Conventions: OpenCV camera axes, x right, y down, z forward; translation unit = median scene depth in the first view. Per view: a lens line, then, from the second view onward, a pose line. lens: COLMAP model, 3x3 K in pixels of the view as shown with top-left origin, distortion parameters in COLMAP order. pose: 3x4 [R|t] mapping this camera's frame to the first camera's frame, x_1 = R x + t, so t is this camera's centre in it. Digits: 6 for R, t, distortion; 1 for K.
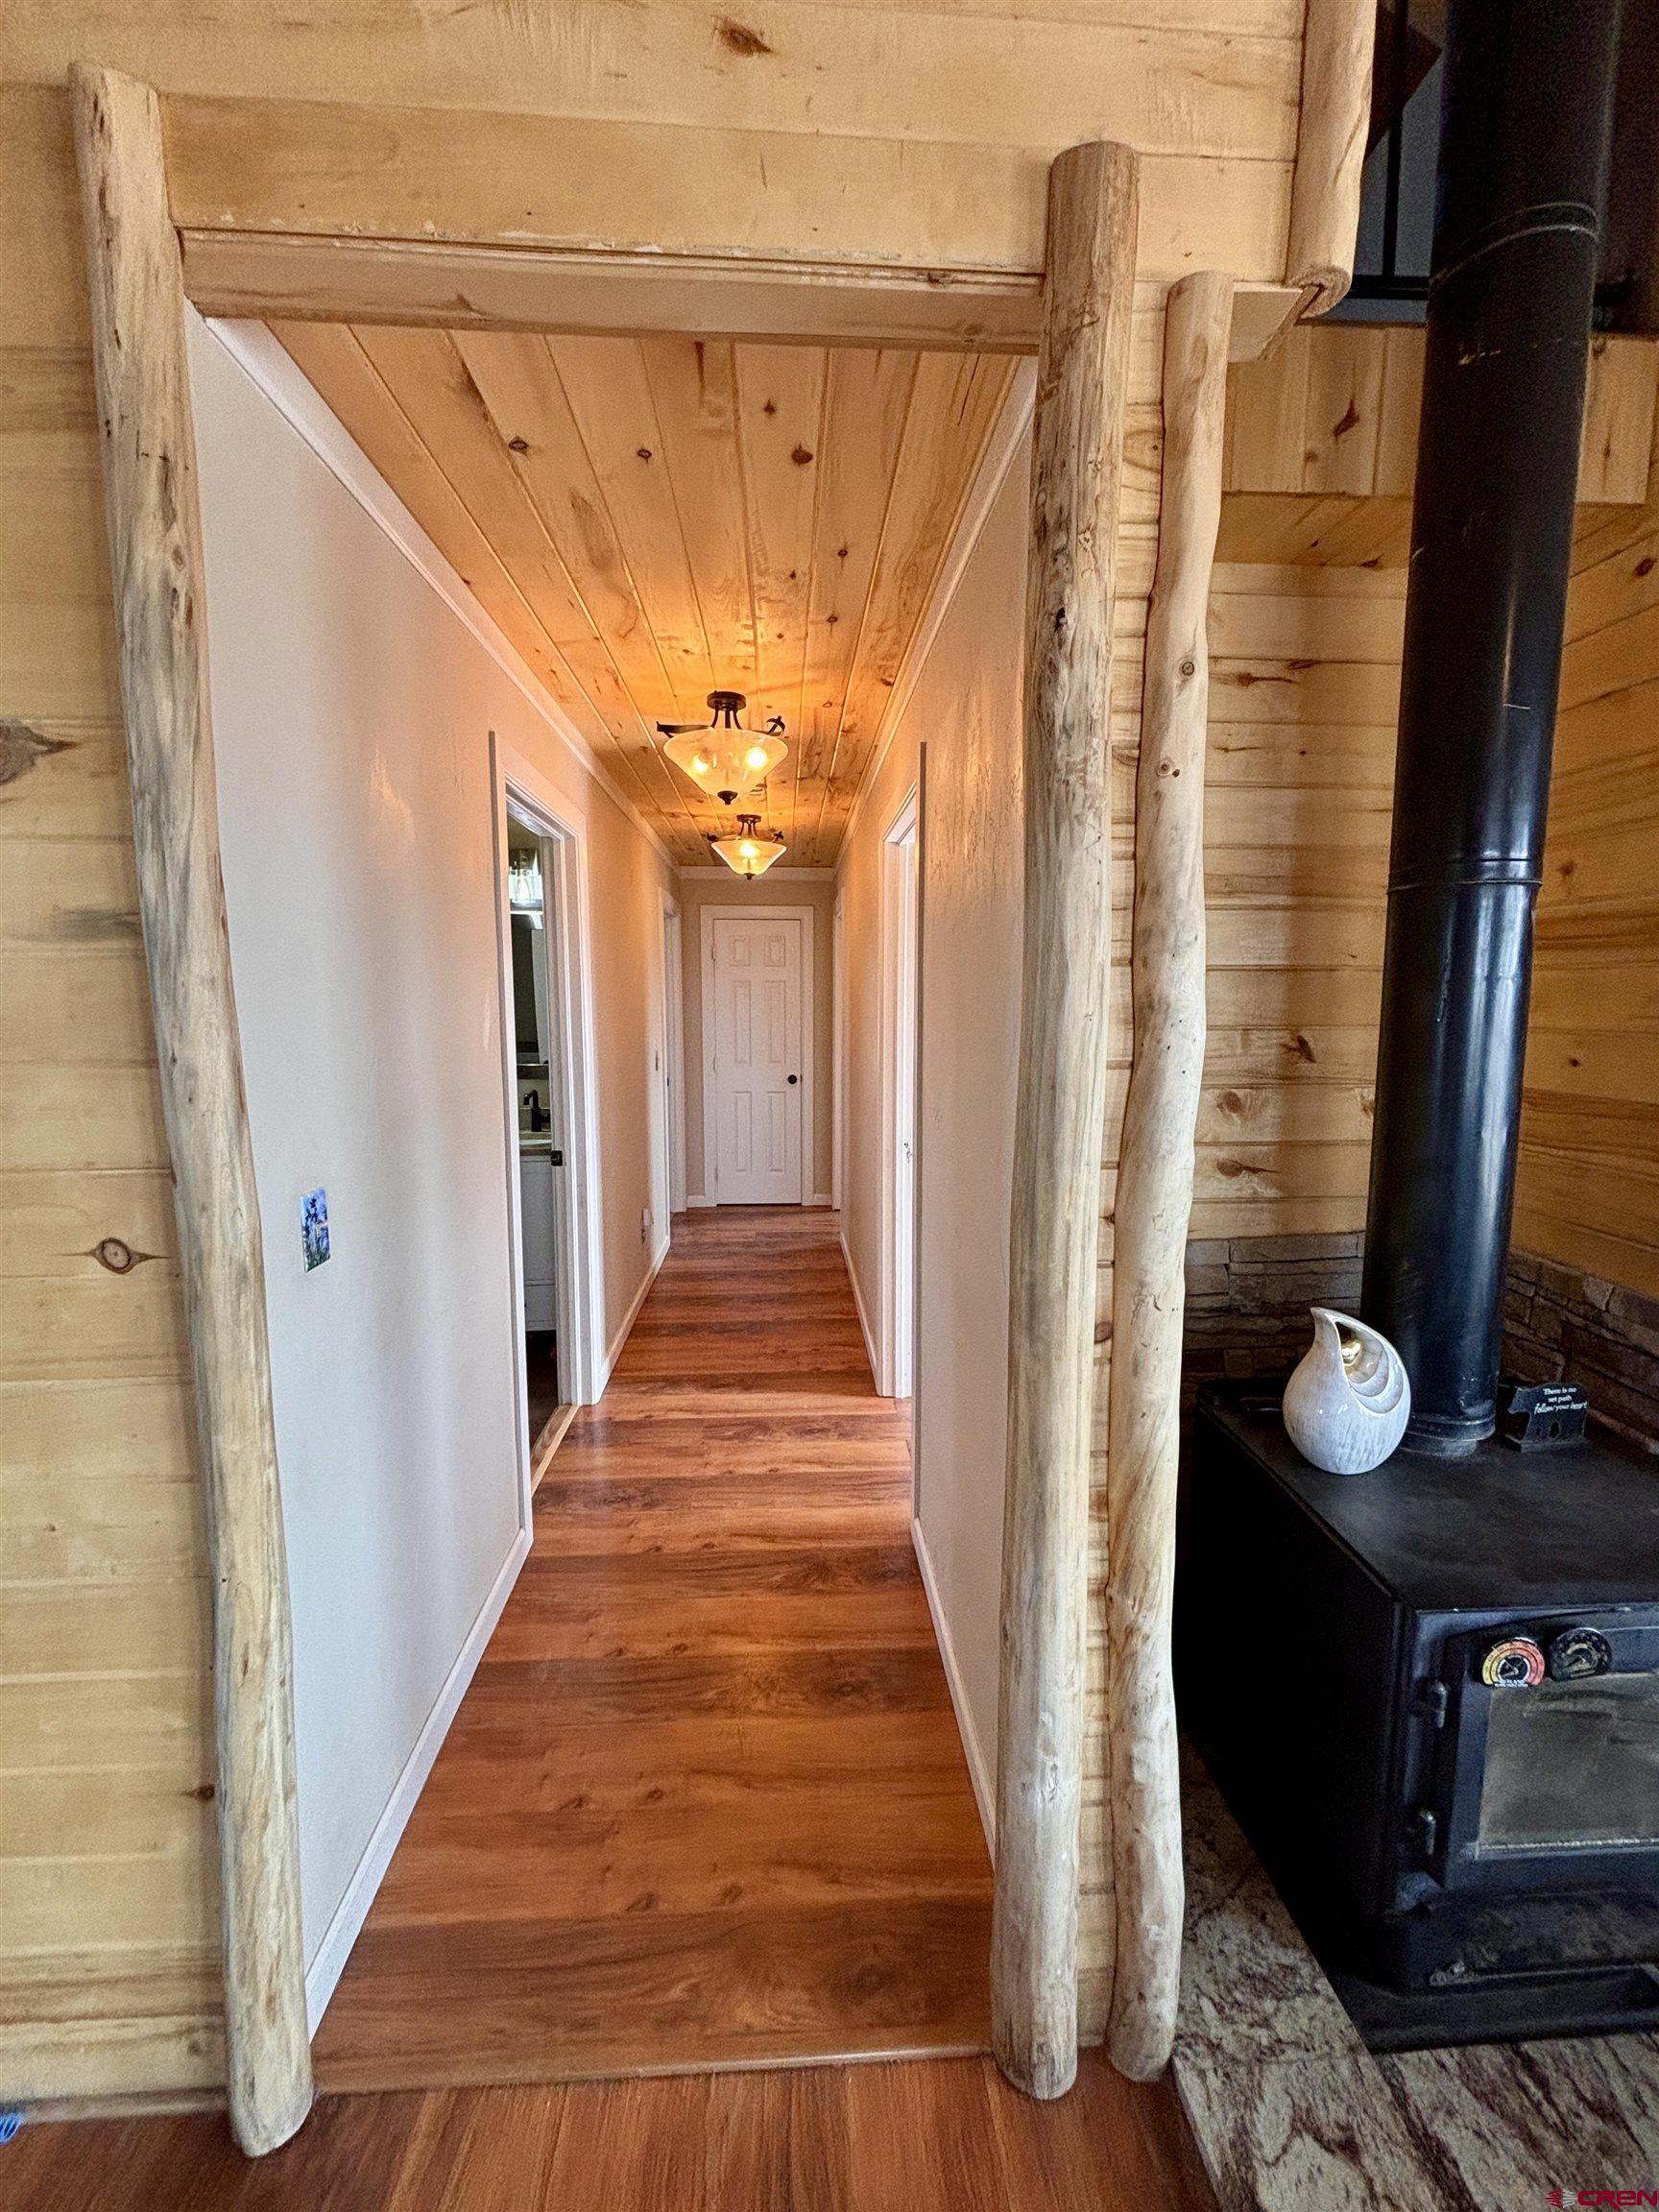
lens RADIAL K [[896.4, 0, 829.7], [0, 896.4, 1104.8], [0, 0, 1]] dist [-0.001474, 0.002828]
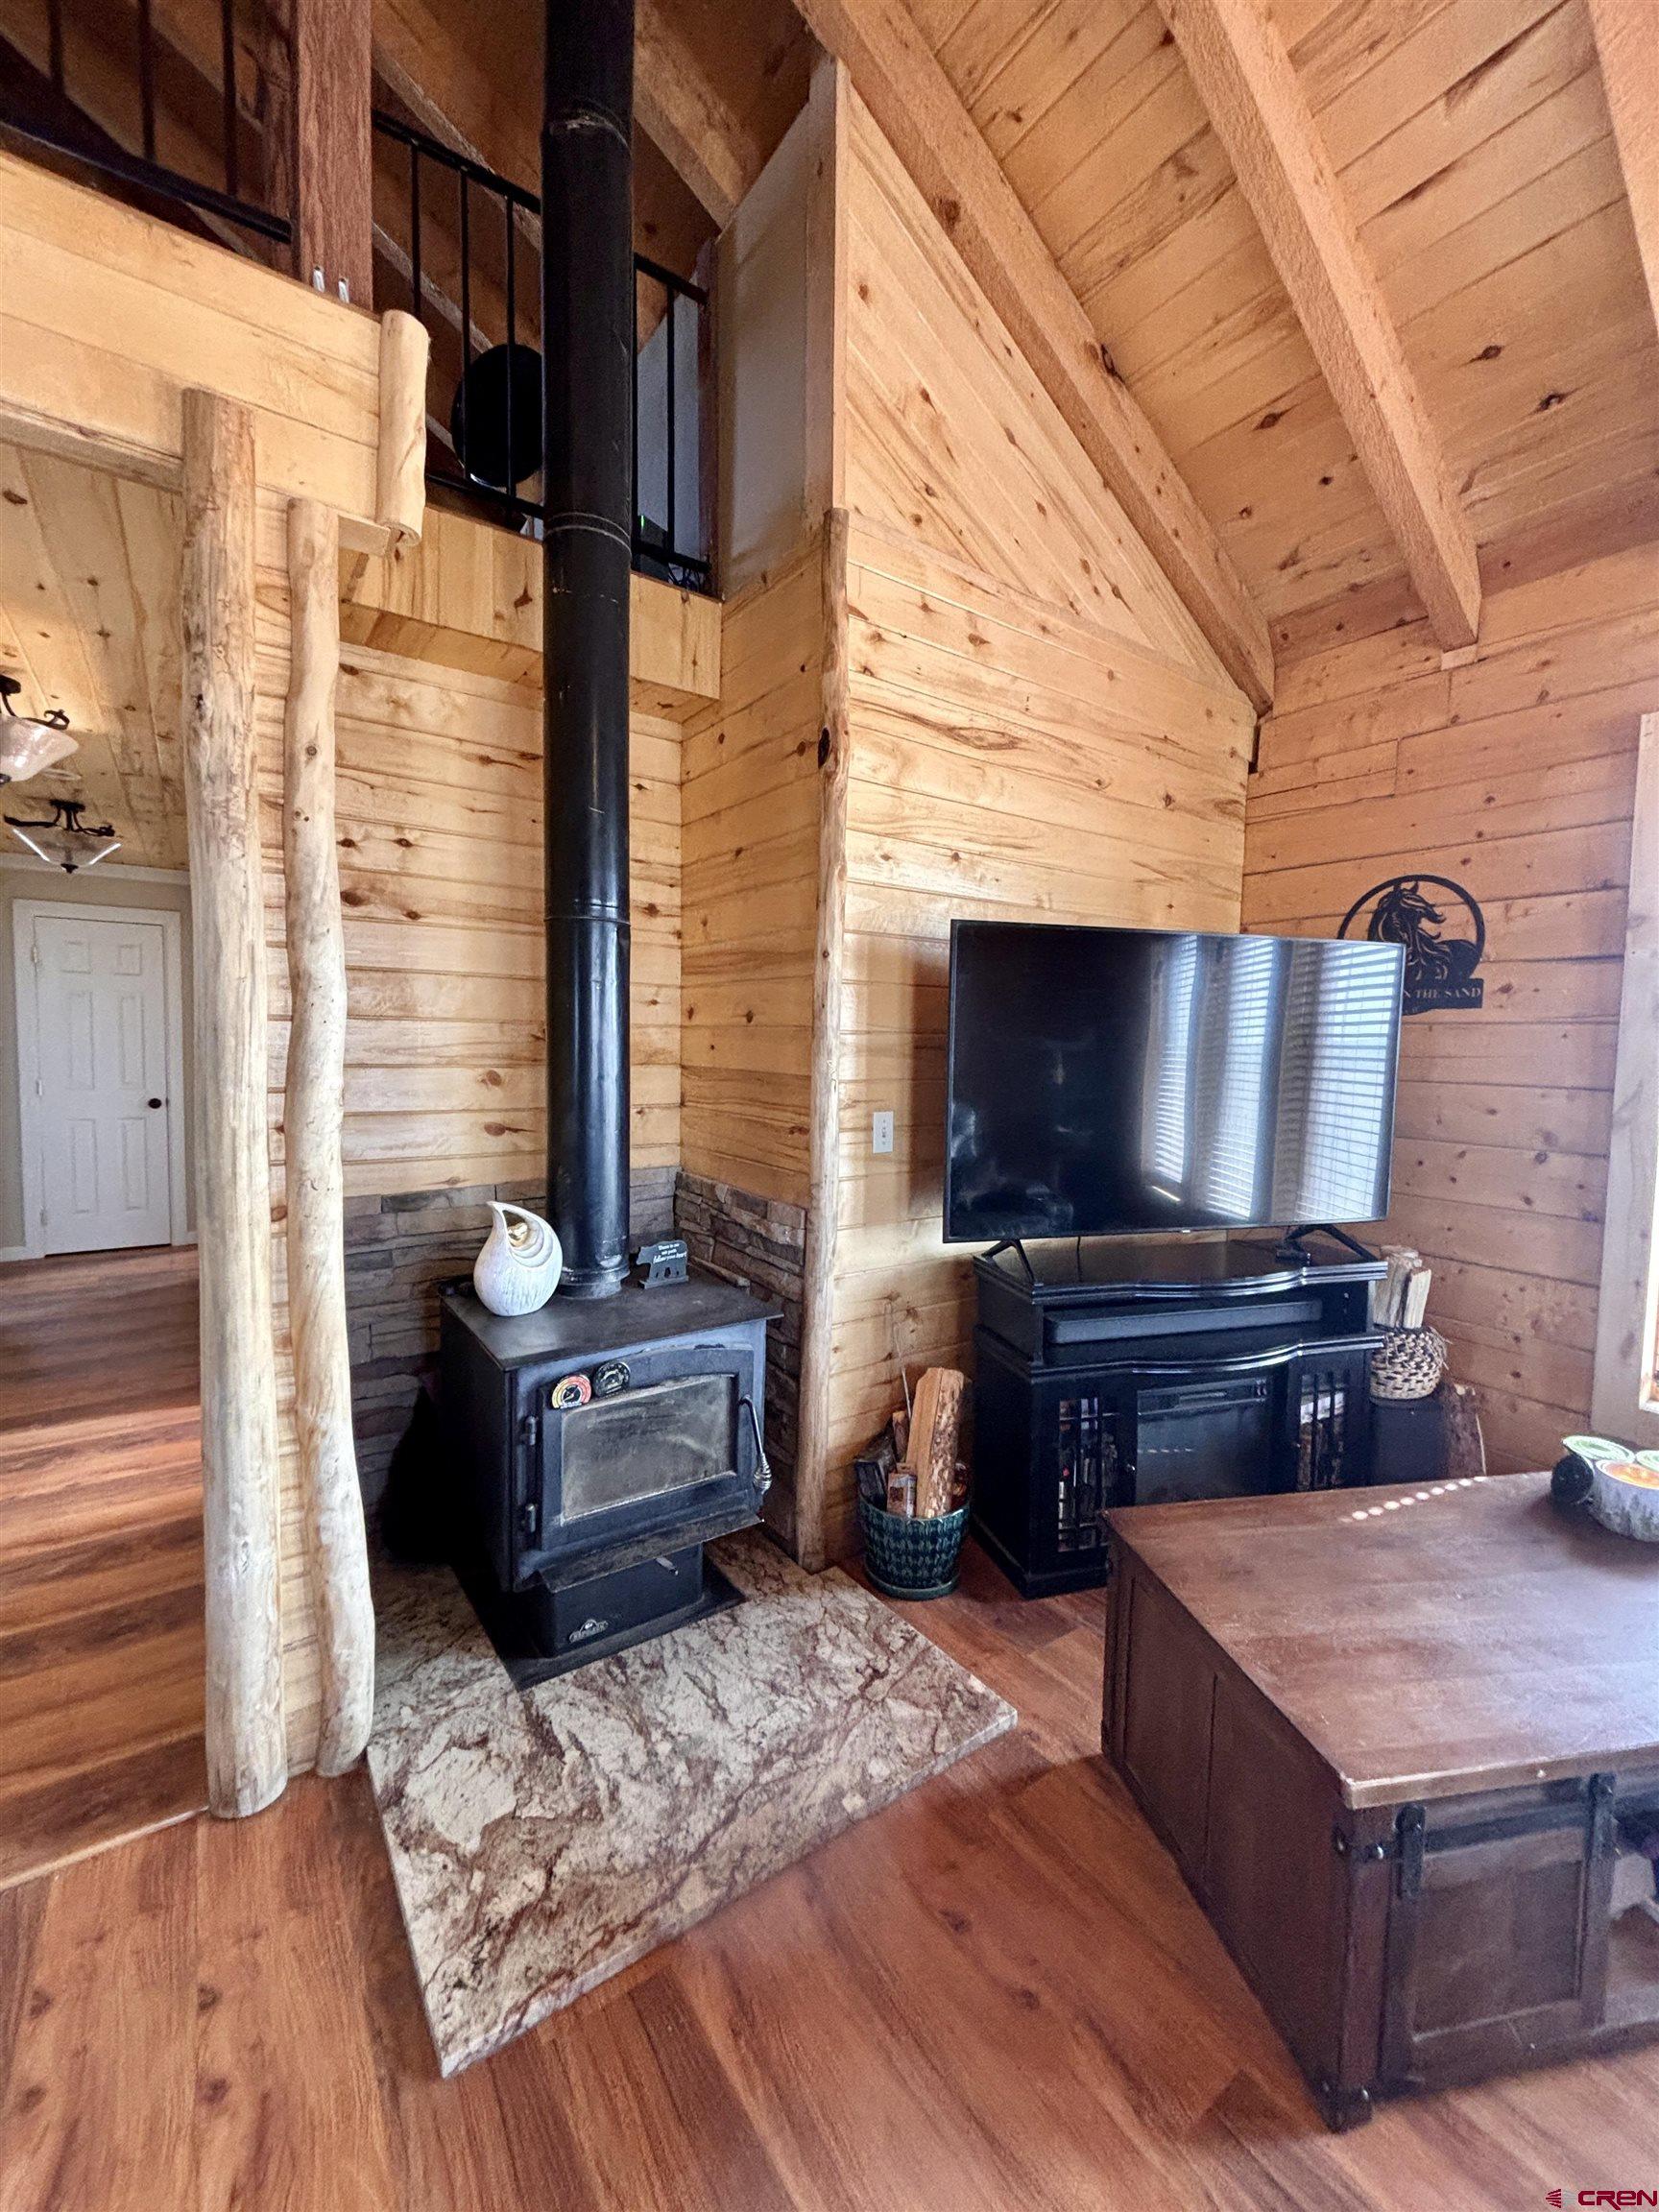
lens RADIAL K [[896.4, 0, 828.4], [0, 896.4, 1099.7], [0, 0, 1]] dist [-0.001474, 0.002828]
pose [[0.847175, -0.020345, 0.530924, 0.288138], [0.045921, 0.998331, -0.035019, 0.164692], [-0.529326, 0.054048, 0.846696, -0.612724]]
